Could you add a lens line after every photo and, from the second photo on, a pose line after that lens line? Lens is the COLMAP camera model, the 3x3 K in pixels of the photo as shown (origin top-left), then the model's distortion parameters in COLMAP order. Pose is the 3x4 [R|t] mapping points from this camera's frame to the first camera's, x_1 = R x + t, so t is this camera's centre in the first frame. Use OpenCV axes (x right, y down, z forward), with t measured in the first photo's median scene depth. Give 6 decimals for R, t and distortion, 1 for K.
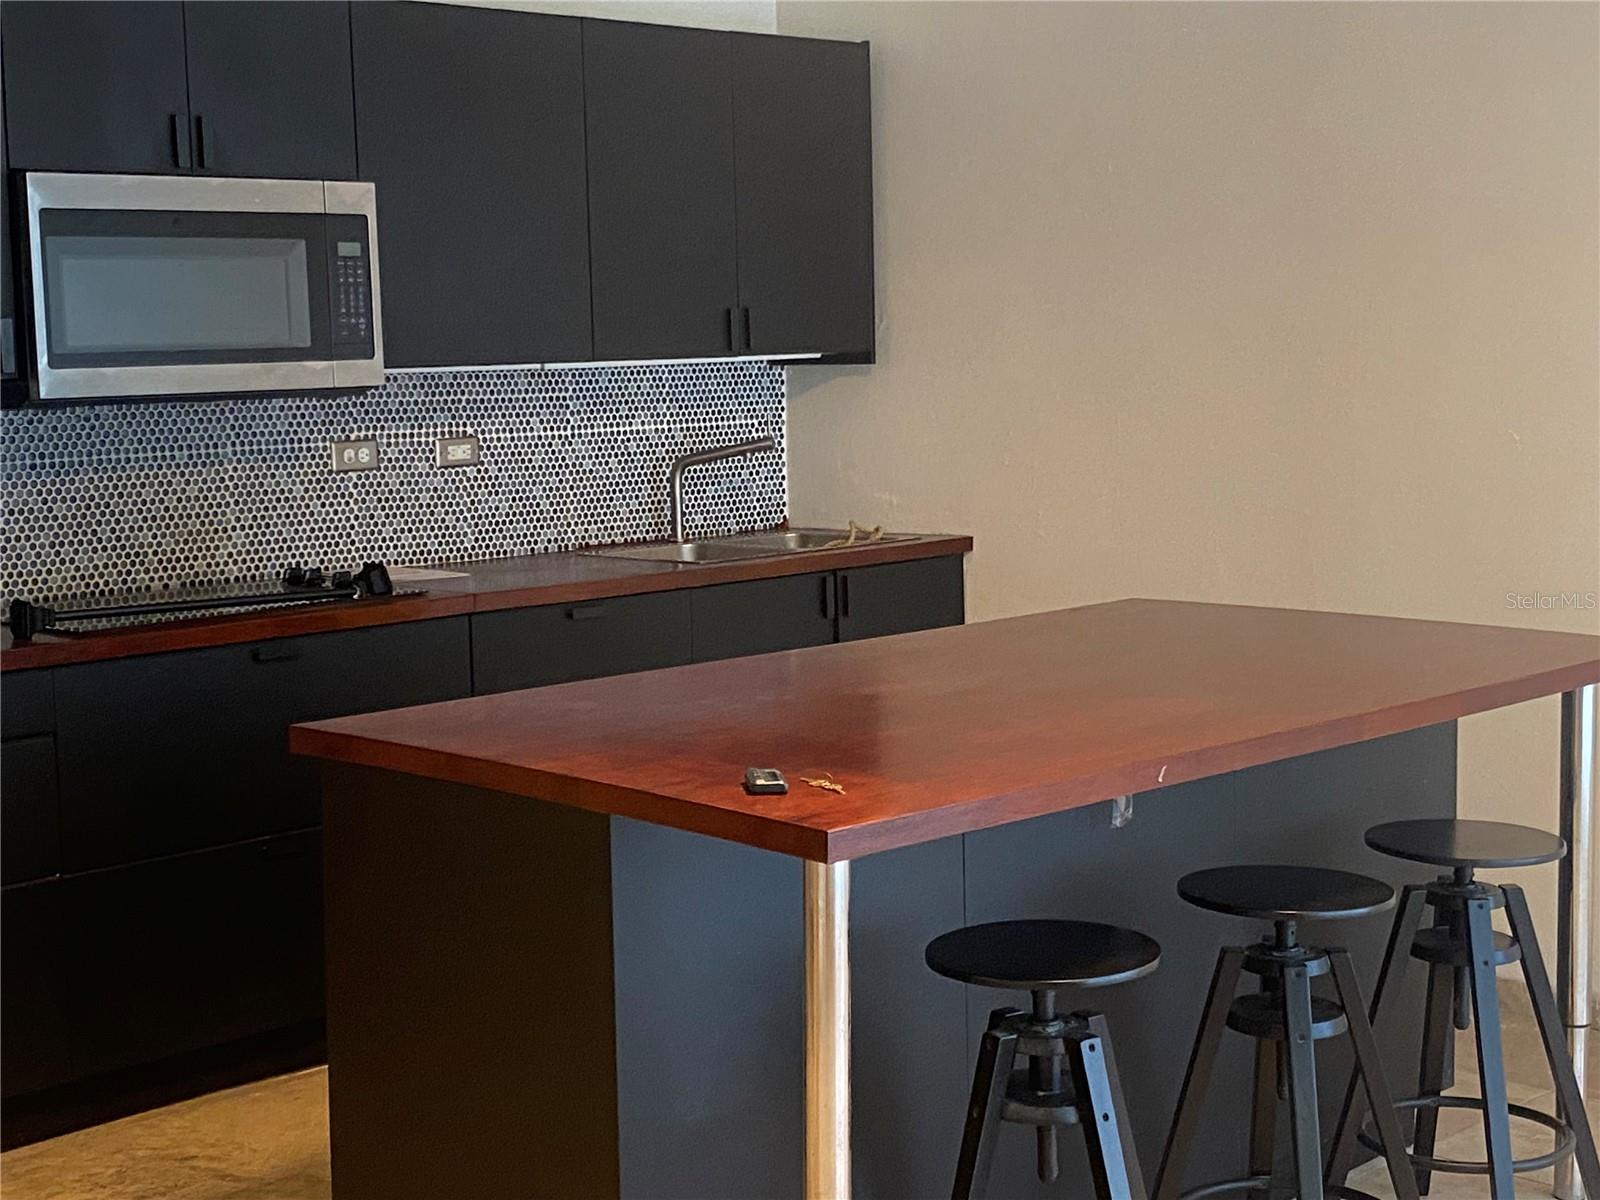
lens RADIAL K [[2420.8, 0, 800.0], [0, 2420.8, 600.0], [0, 0, 1]] dist [0.218662, -0.055641]
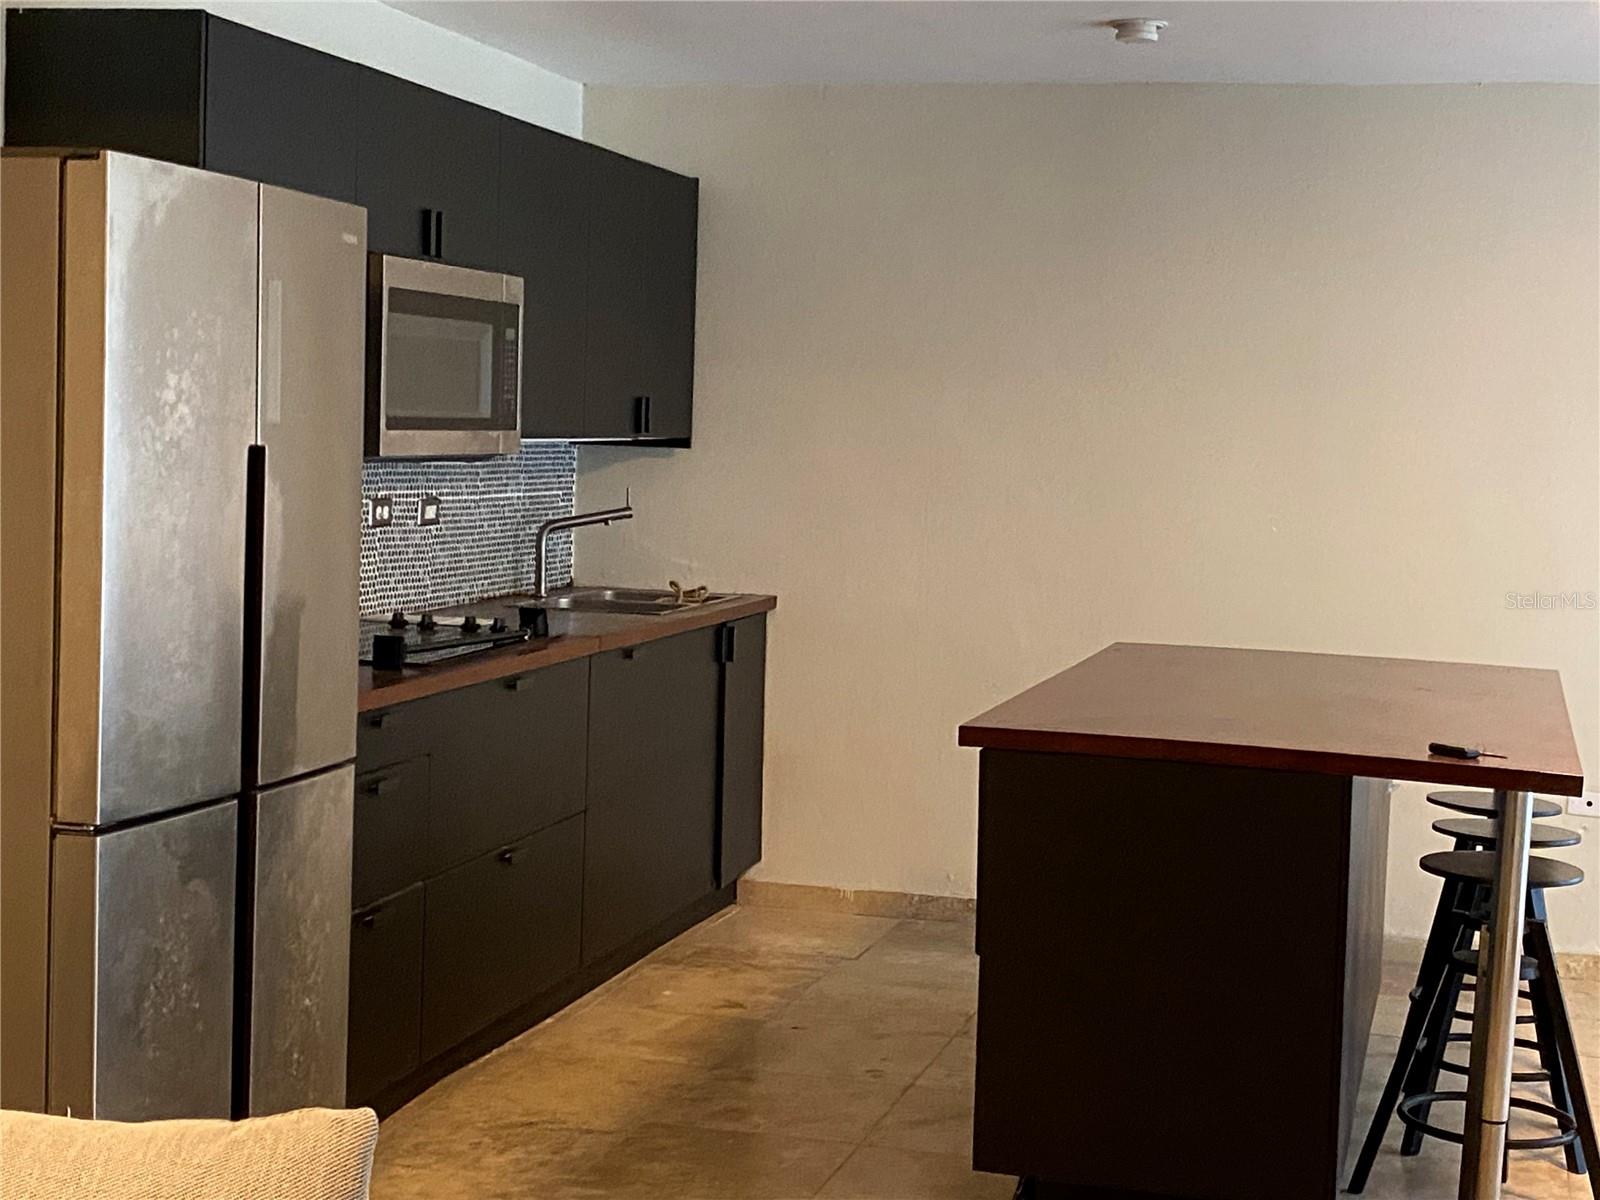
lens RADIAL K [[2425.4, 0, 836.8], [0, 2425.4, 602.6], [0, 0, 1]] dist [0.204262, -0.033252]
pose [[0.854552, 0.011673, 0.519234, -0.568679], [0.006099, 0.999453, -0.032507, 0.017978], [-0.519330, 0.030946, 0.854014, -0.044958]]
